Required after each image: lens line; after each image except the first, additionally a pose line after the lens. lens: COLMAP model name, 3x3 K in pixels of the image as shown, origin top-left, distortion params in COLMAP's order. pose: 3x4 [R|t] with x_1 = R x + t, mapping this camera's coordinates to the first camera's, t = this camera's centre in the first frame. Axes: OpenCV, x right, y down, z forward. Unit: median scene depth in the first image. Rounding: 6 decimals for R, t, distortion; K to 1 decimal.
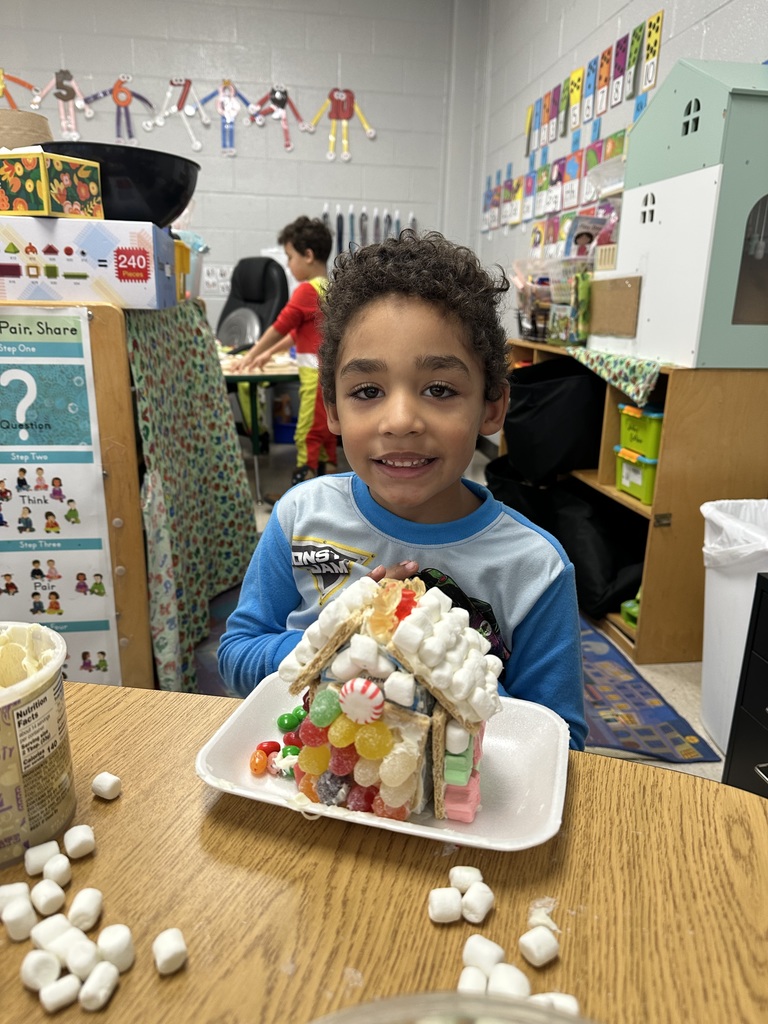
lens RADIAL K [[742.1, 0, 384.0], [0, 742.1, 512.0], [0, 0, 1]] dist [0.001257, -0.006771]
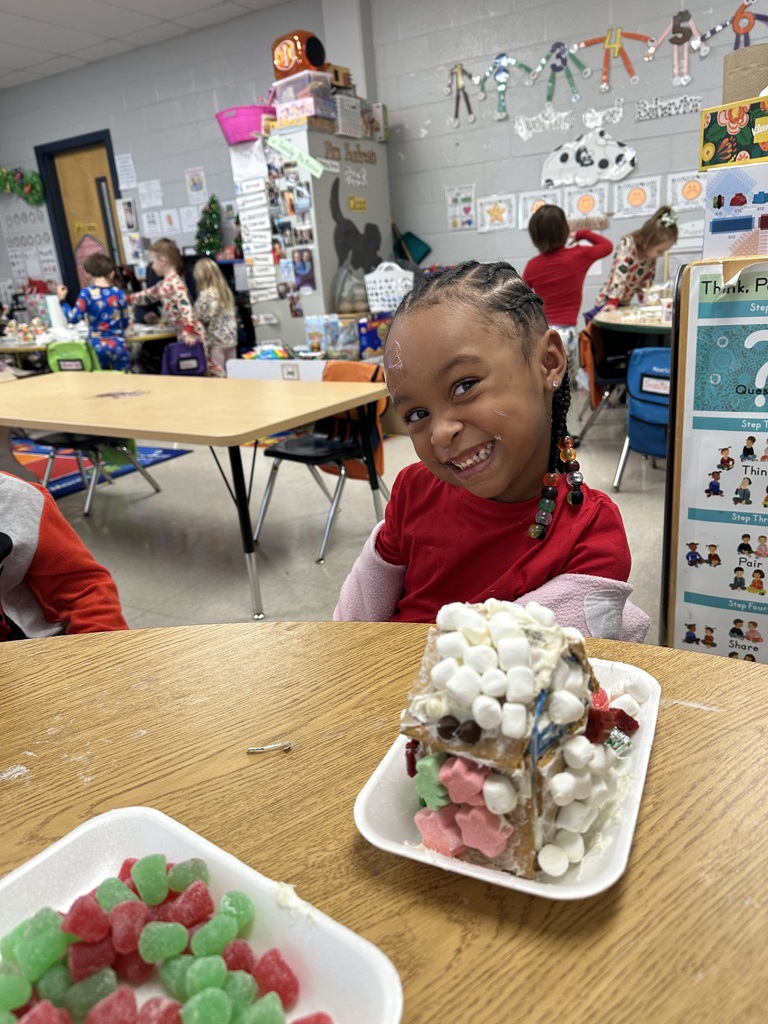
lens RADIAL K [[763.2, 0, 380.9], [0, 763.2, 523.4], [0, 0, 1]] dist [-0.013768, -0.003793]
pose [[0.759975, 0.123111, -0.638186, -0.202400], [-0.082985, 0.992240, 0.092589, 0.000080], [0.644633, -0.017406, 0.764294, -0.039535]]
